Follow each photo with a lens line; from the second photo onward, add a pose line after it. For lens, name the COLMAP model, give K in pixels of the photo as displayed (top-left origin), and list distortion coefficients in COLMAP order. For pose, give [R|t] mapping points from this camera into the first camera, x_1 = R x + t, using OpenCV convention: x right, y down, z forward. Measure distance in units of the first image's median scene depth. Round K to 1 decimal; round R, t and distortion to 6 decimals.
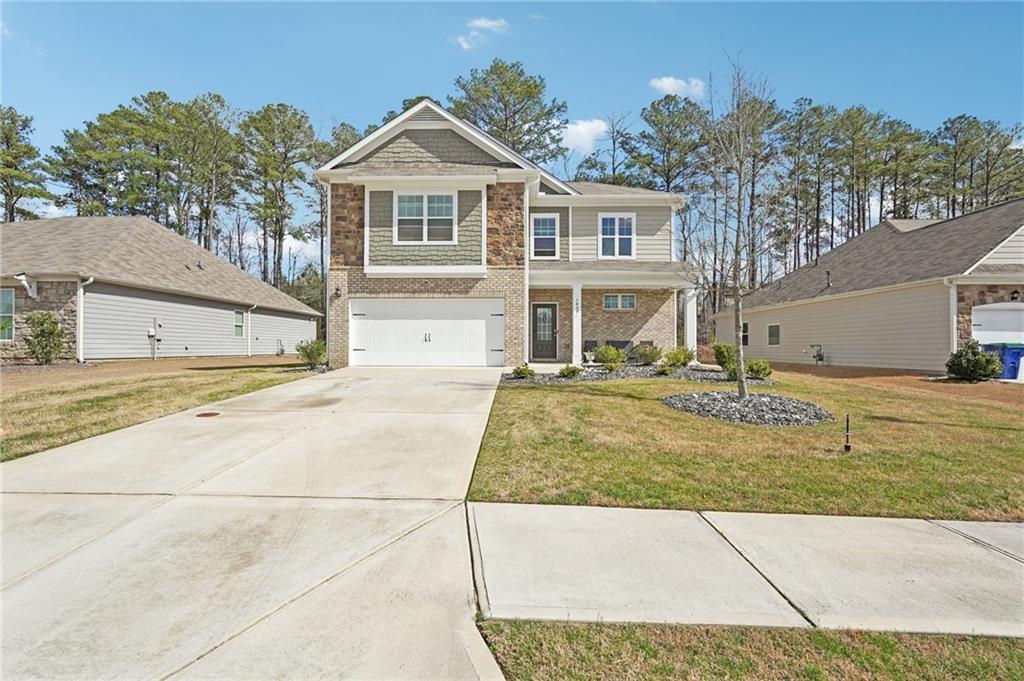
lens RADIAL K [[452.6, 0, 512.0], [0, 452.6, 340.5], [0, 0, 1]] dist [-0.012553, 0.000303]
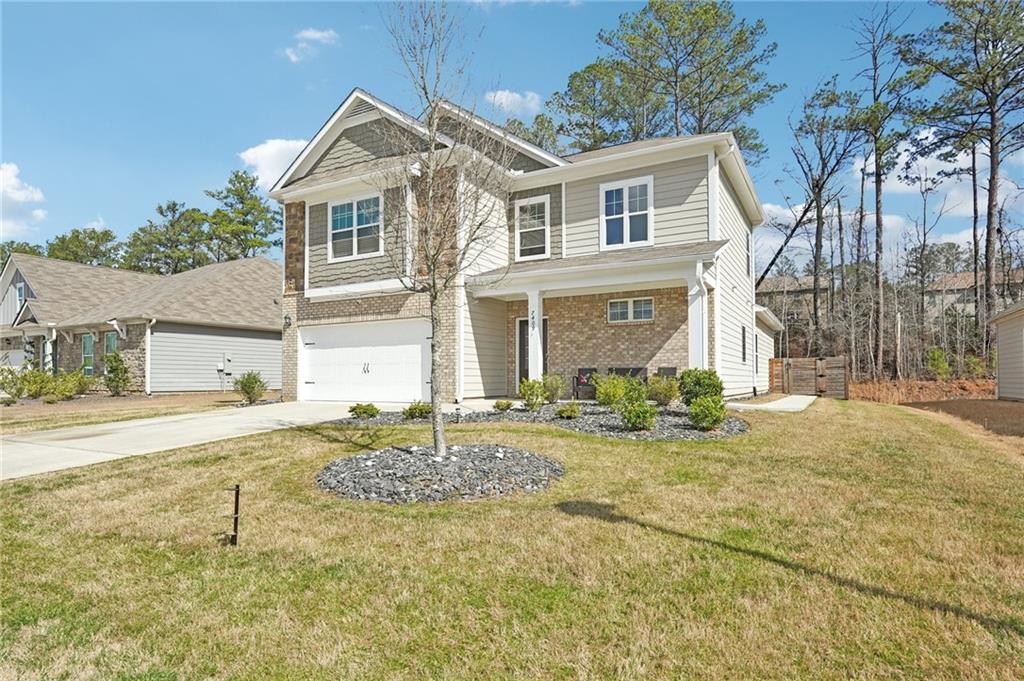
lens RADIAL K [[566.6, 0, 510.7], [0, 566.6, 363.8], [0, 0, 1]] dist [-0.002124, -0.000167]
pose [[0.880917, -0.019843, -0.472854, 0.555921], [0.015345, 0.999793, -0.013367, 0.004488], [0.473022, 0.004520, 0.881039, 0.191381]]
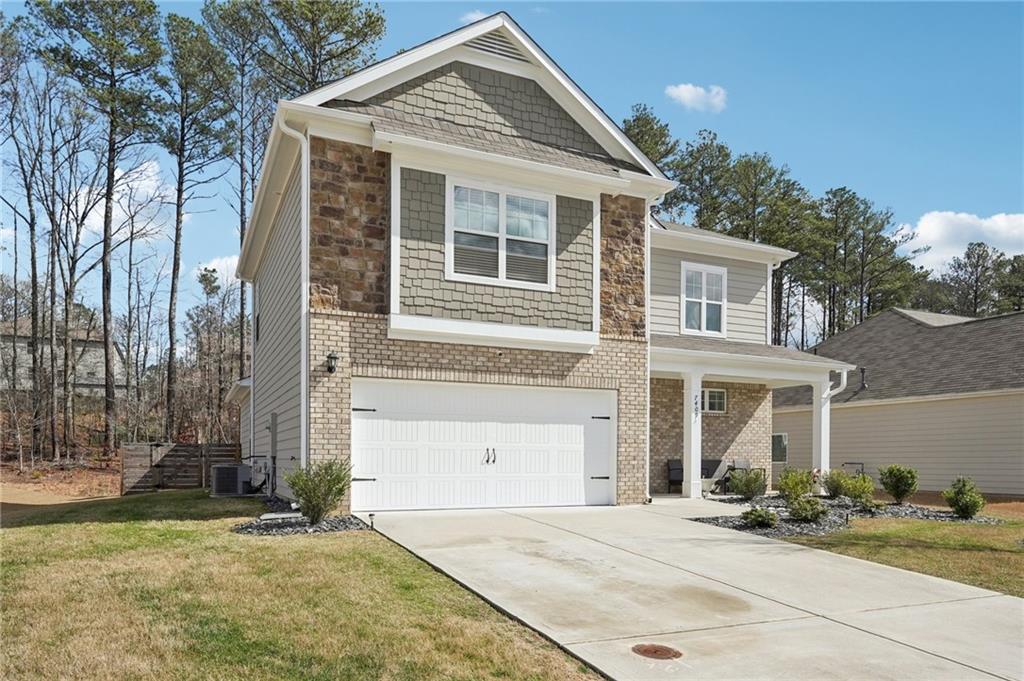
lens RADIAL K [[690.8, 0, 514.9], [0, 690.8, 453.2], [0, 0, 1]] dist [0.002692, 0.001112]
pose [[0.906579, 0.005737, 0.421997, -0.514185], [-0.012381, 0.999839, 0.013006, -0.020671], [-0.421855, -0.017015, 0.906504, 0.231298]]
